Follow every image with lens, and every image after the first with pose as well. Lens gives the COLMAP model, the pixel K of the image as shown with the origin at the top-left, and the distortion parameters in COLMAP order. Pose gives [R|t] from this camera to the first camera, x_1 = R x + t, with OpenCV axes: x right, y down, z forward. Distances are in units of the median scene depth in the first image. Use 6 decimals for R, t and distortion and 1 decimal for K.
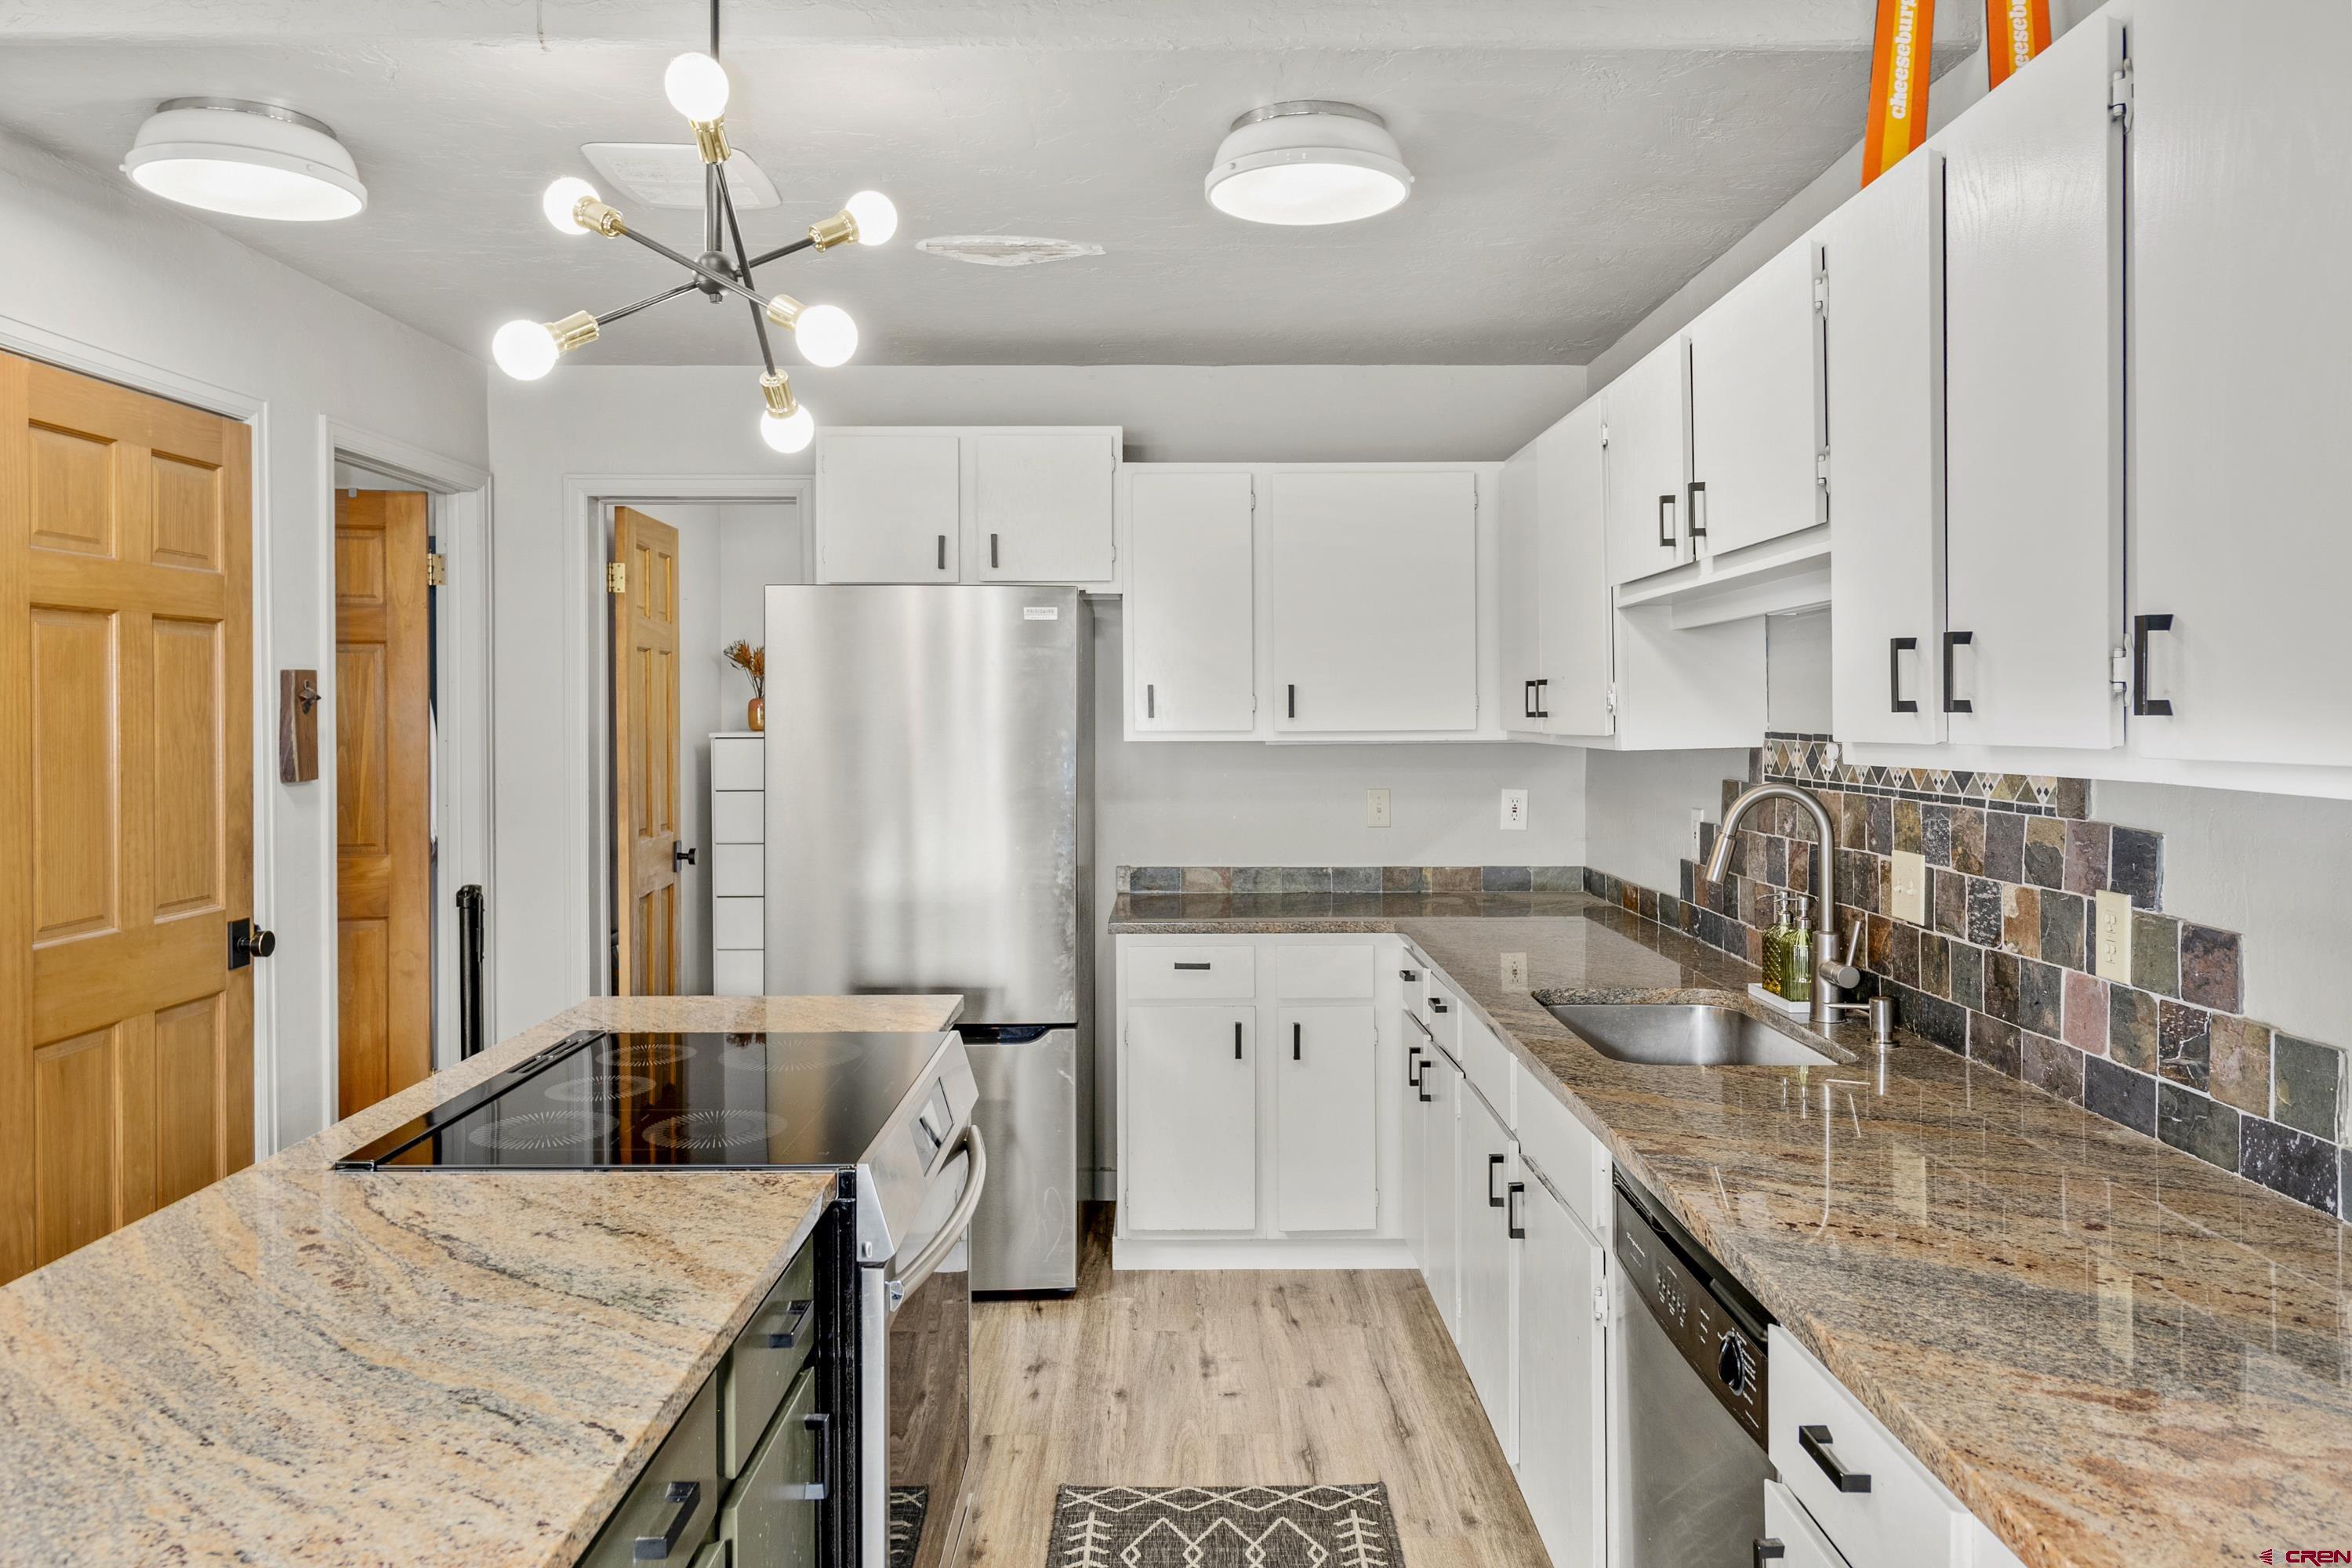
lens RADIAL K [[1581.7, 0, 1121.4], [0, 1581.7, 691.3], [0, 0, 1]] dist [-0.000356, 0.005880]
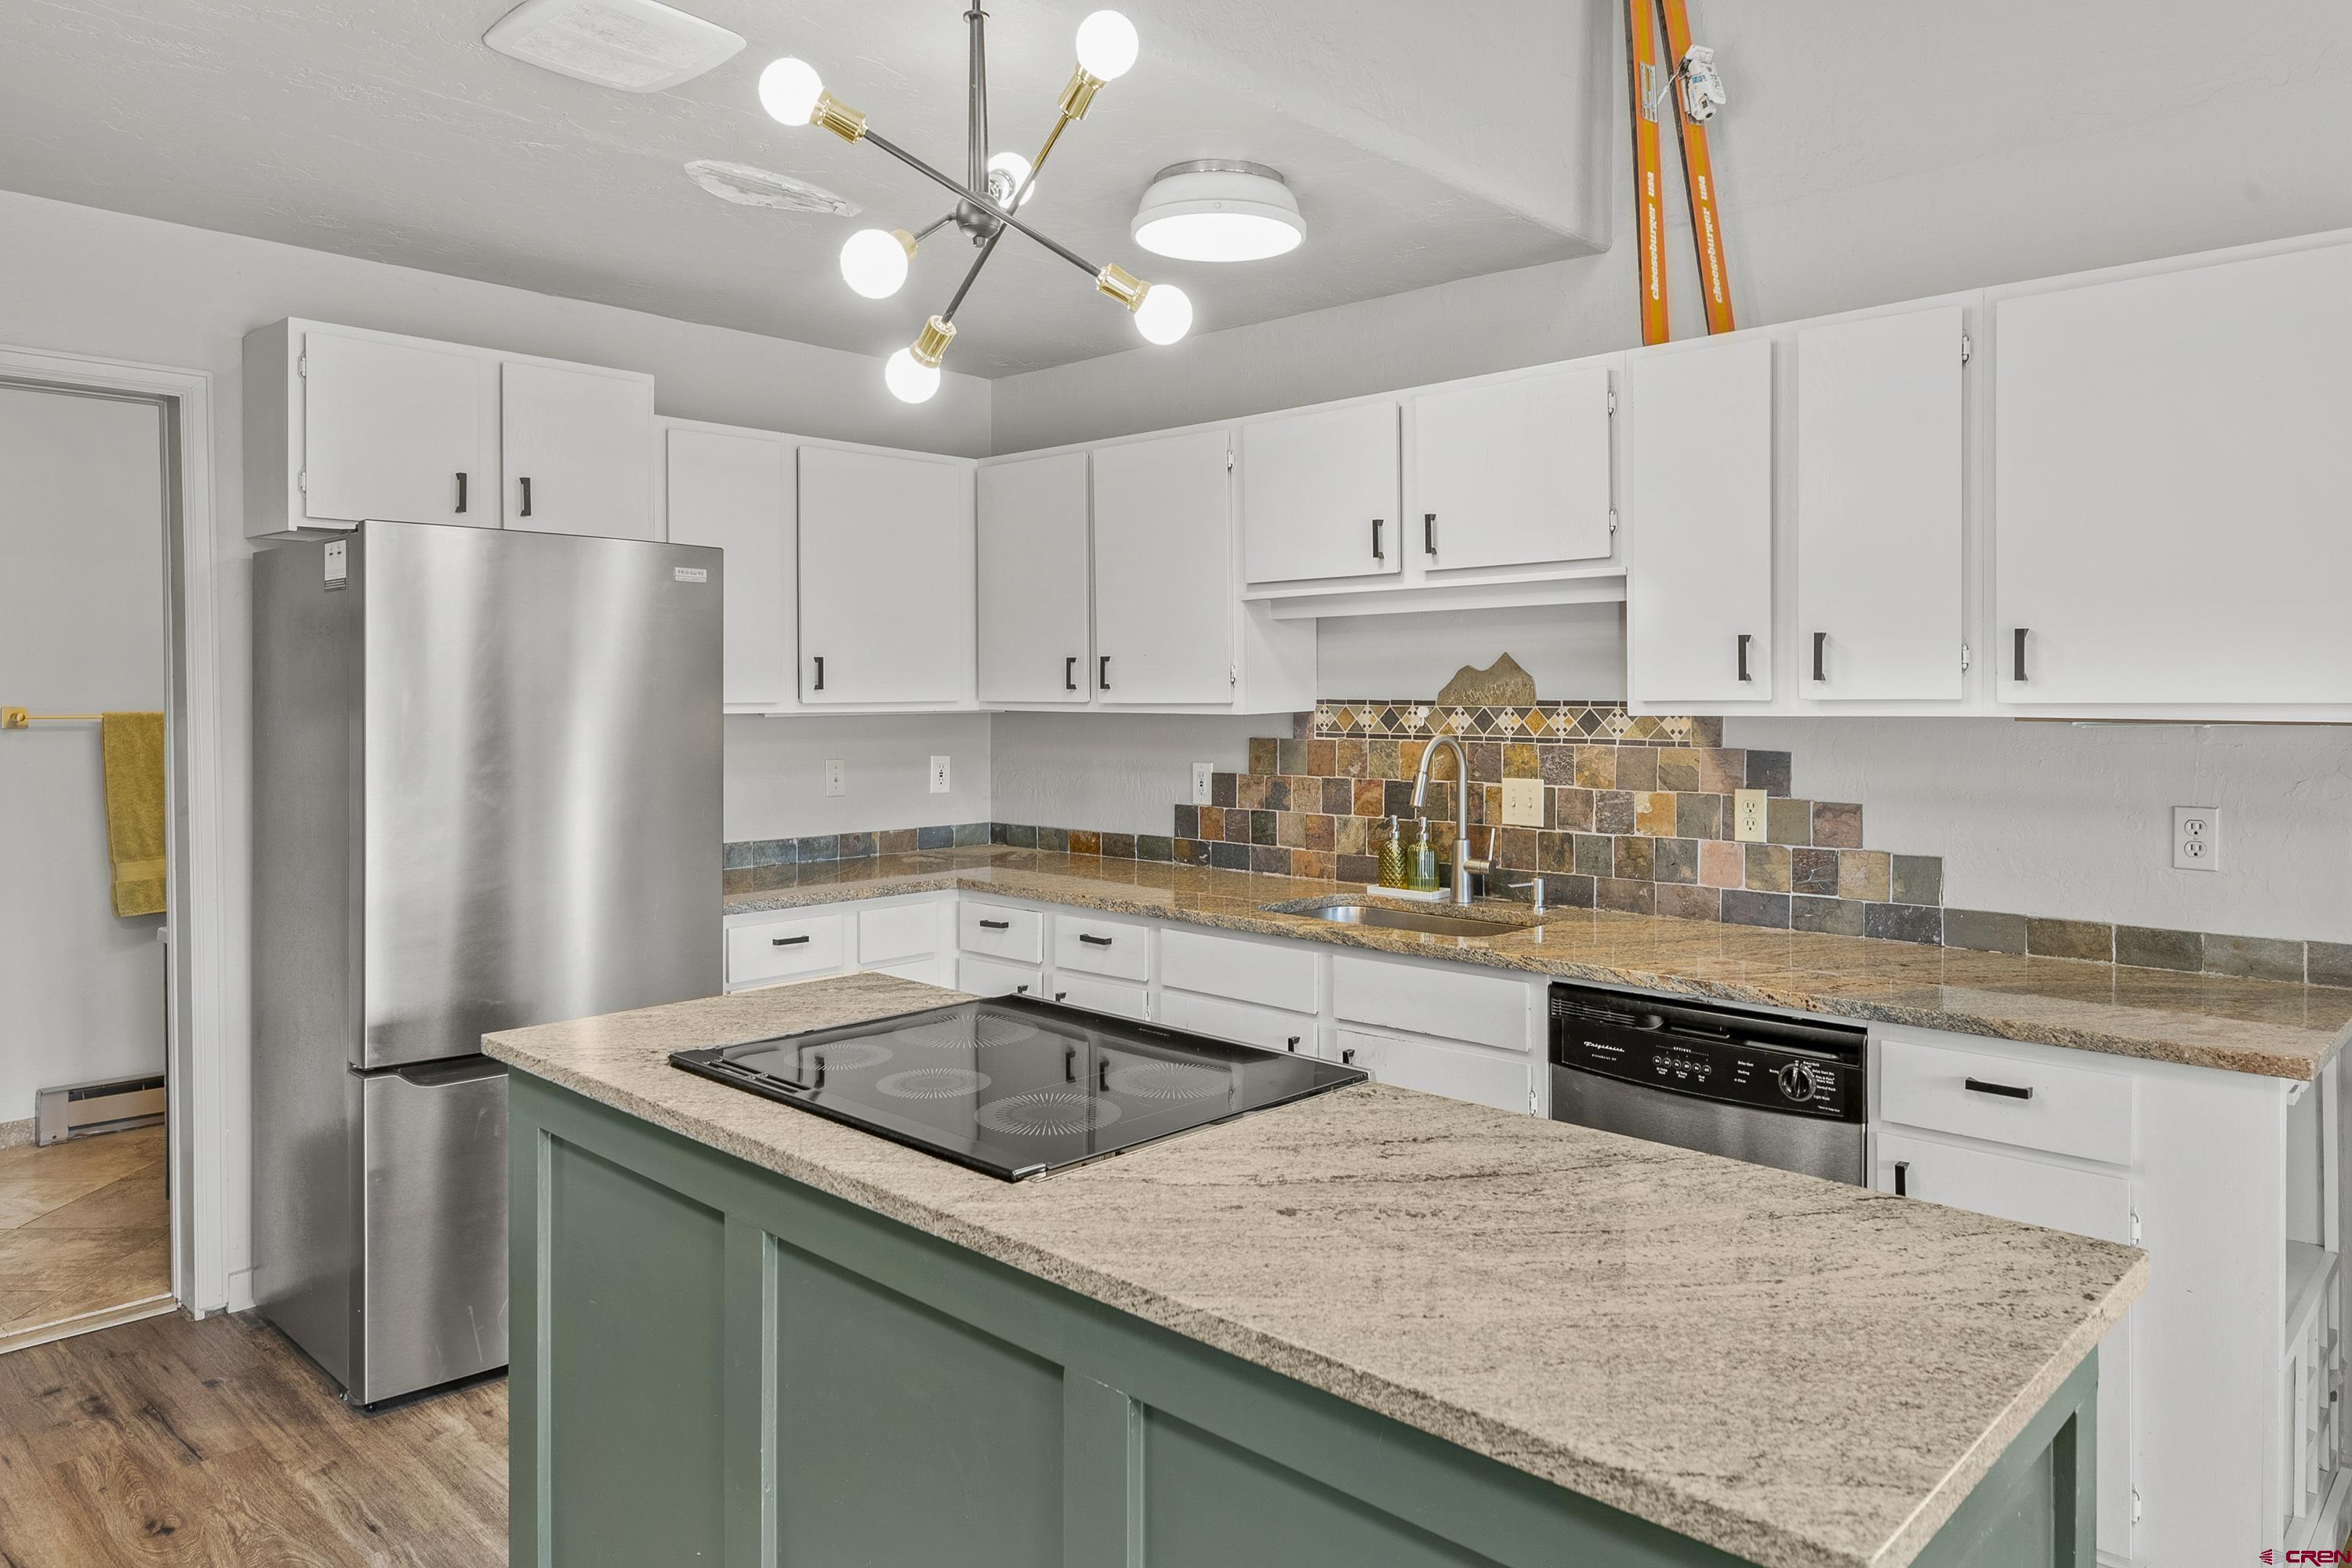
lens RADIAL K [[1581.7, 0, 1169.5], [0, 1581.7, 676.1], [0, 0, 1]] dist [-0.000356, 0.005880]
pose [[0.679878, 0.010118, 0.733256, -0.884015], [-0.010828, 0.999934, -0.003758, 0.017370], [-0.733245, -0.005385, 0.679943, 0.270024]]
